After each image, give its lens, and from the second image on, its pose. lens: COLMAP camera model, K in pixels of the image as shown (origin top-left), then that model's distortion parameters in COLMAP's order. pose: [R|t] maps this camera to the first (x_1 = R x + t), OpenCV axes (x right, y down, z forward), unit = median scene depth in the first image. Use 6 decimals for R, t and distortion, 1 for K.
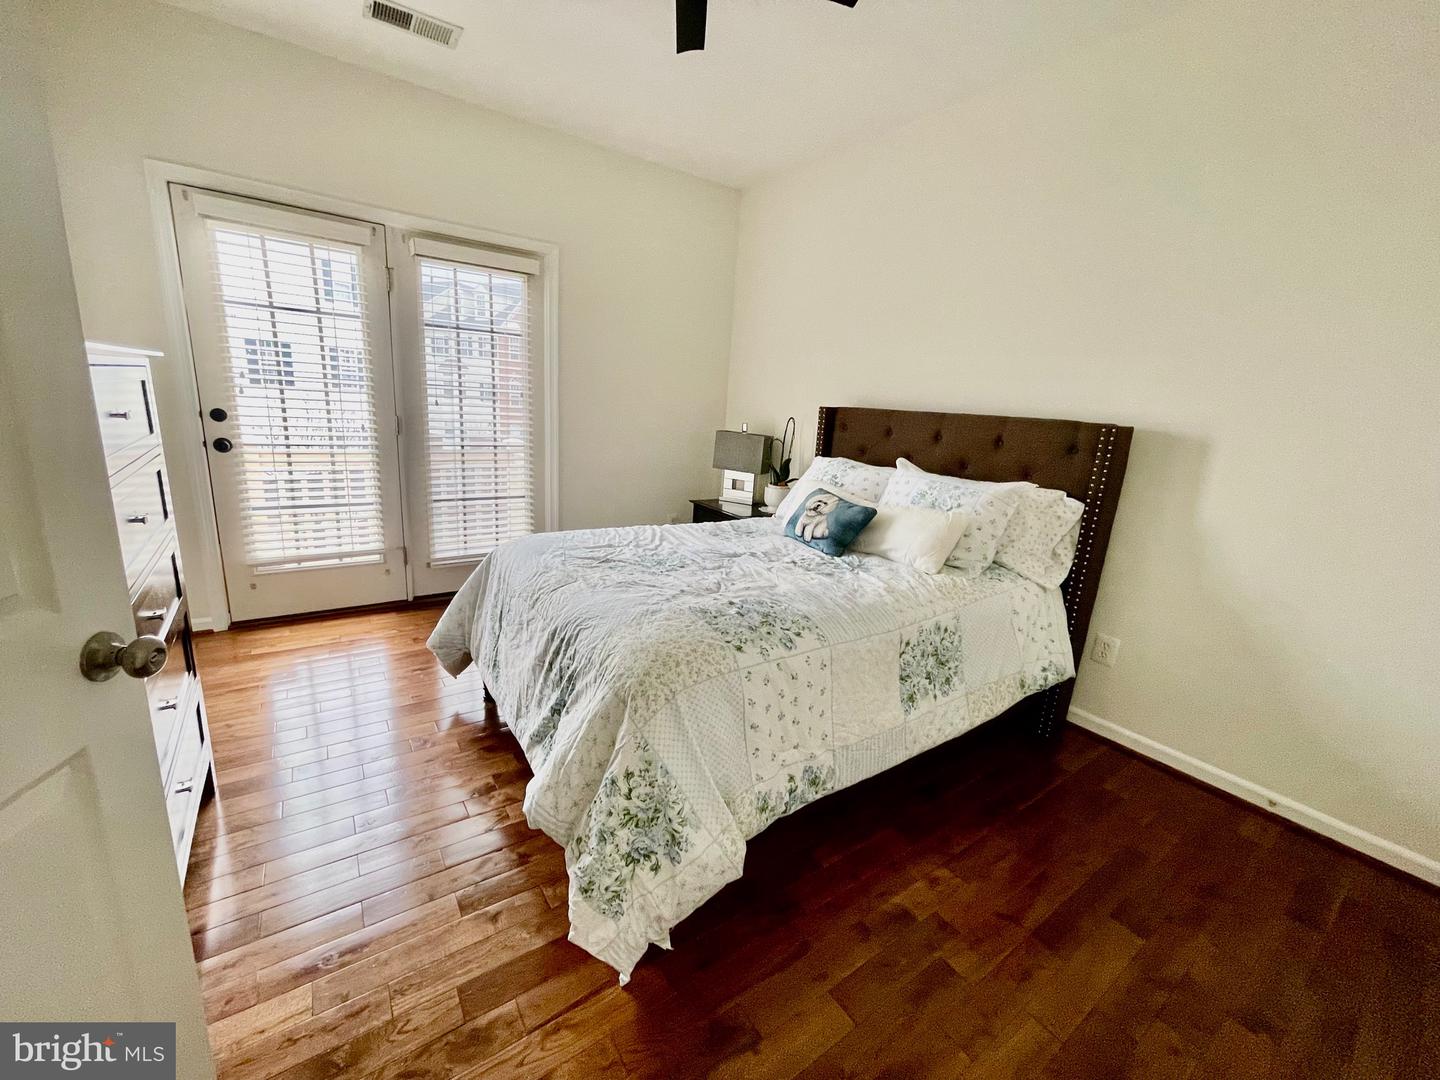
lens RADIAL K [[585.1, 0, 726.4], [0, 585.1, 537.7], [0, 0, 1]] dist [-0.001773, -0.000481]
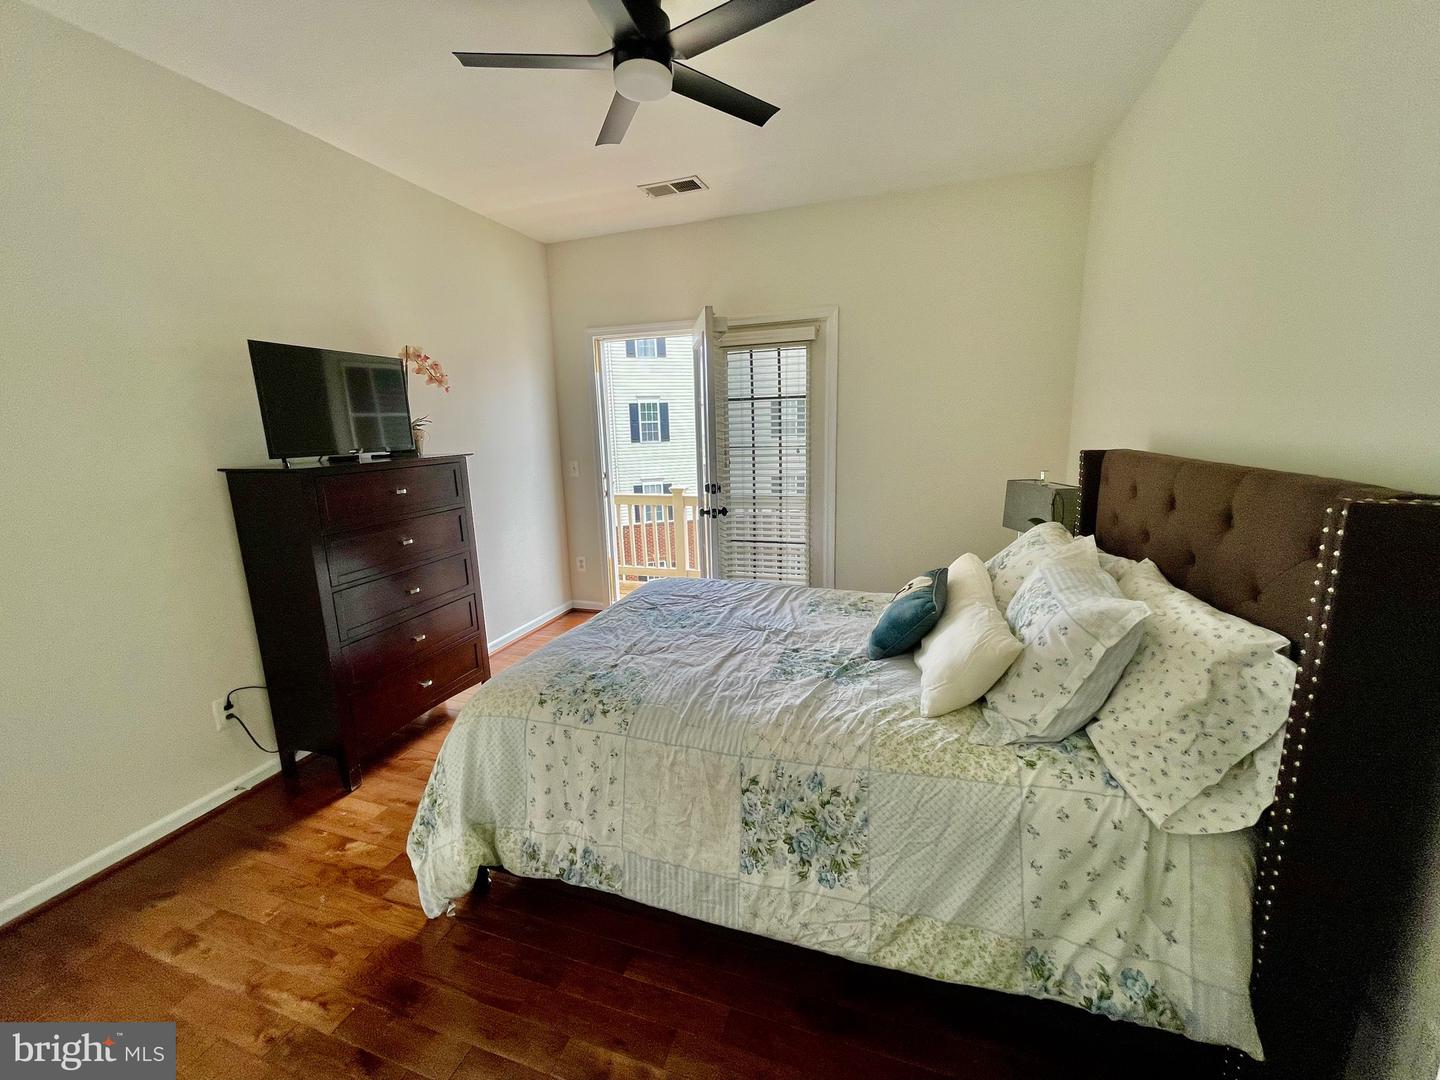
lens RADIAL K [[585.1, 0, 724.2], [0, 585.1, 547.0], [0, 0, 1]] dist [-0.001773, -0.000481]
pose [[0.581354, 0.089385, -0.808726, 0.819570], [-0.124373, 0.992029, 0.020239, -0.124673], [0.804089, 0.088818, 0.587837, 0.457392]]
